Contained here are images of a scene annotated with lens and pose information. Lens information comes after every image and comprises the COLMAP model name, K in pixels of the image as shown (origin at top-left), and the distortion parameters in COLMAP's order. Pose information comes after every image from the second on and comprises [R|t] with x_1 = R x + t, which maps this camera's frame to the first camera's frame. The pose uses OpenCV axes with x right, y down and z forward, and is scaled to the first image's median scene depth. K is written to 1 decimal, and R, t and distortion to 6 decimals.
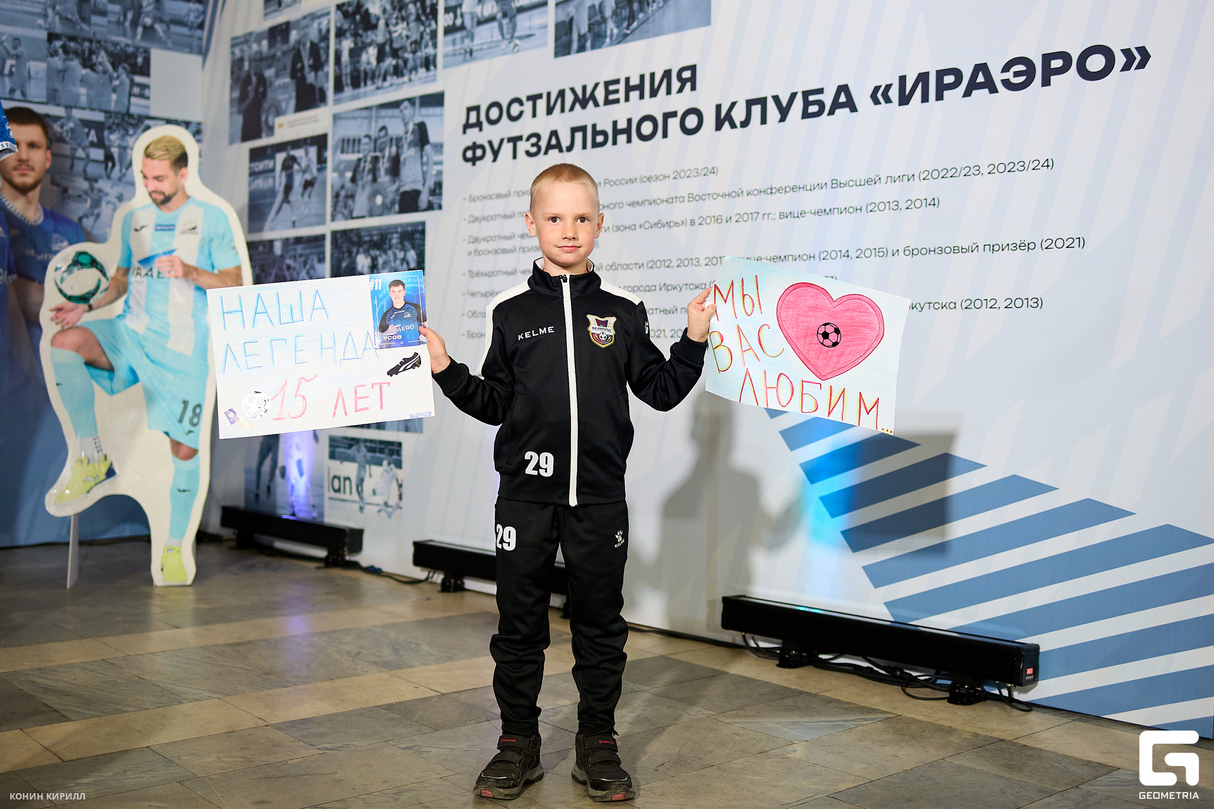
lens RADIAL K [[1436.5, 0, 656.2], [0, 1436.5, 395.3], [0, 0, 1]] dist [-0.060071, 0.000000]
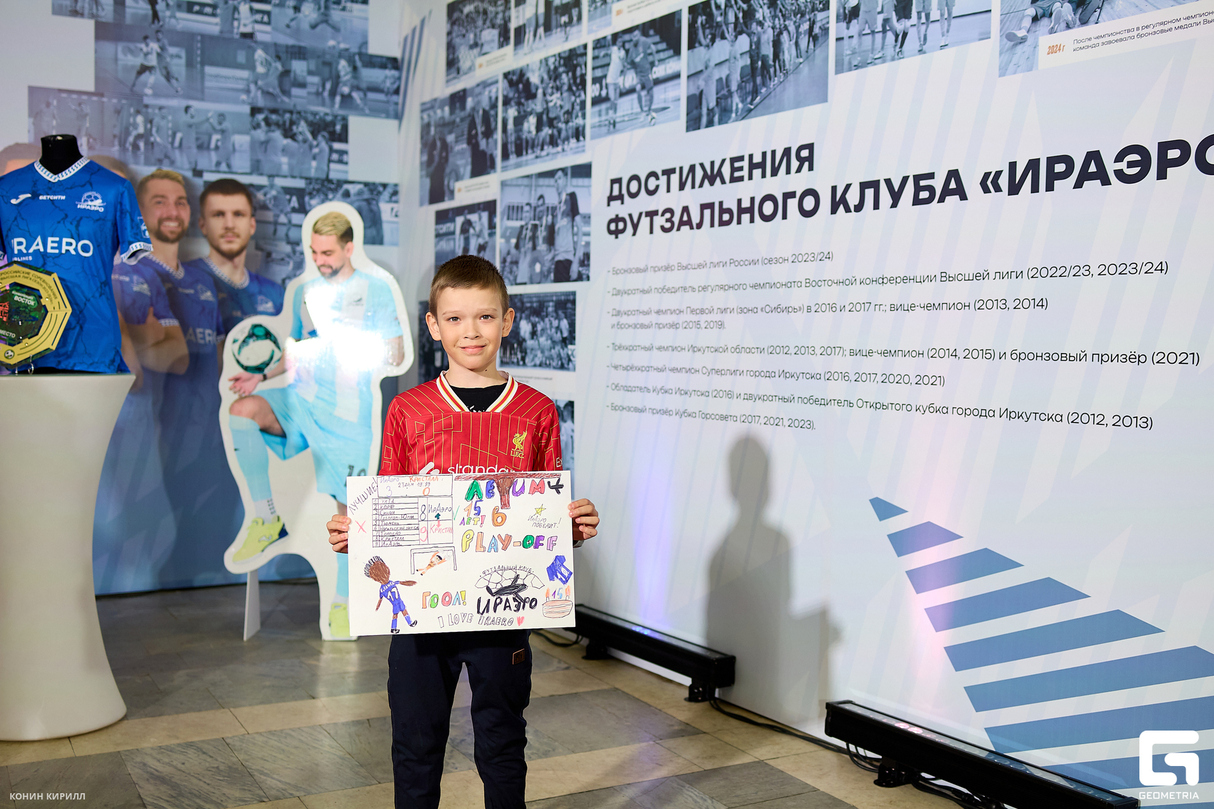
lens RADIAL K [[1333.5, 0, 675.0], [0, 1333.5, 433.9], [0, 0, 1]] dist [-0.058850, 0.000000]
pose [[0.979312, 0.014890, -0.201807, 0.106713], [-0.005478, 0.998874, 0.047115, -0.070444], [0.202282, -0.045035, 0.978291, 0.094450]]
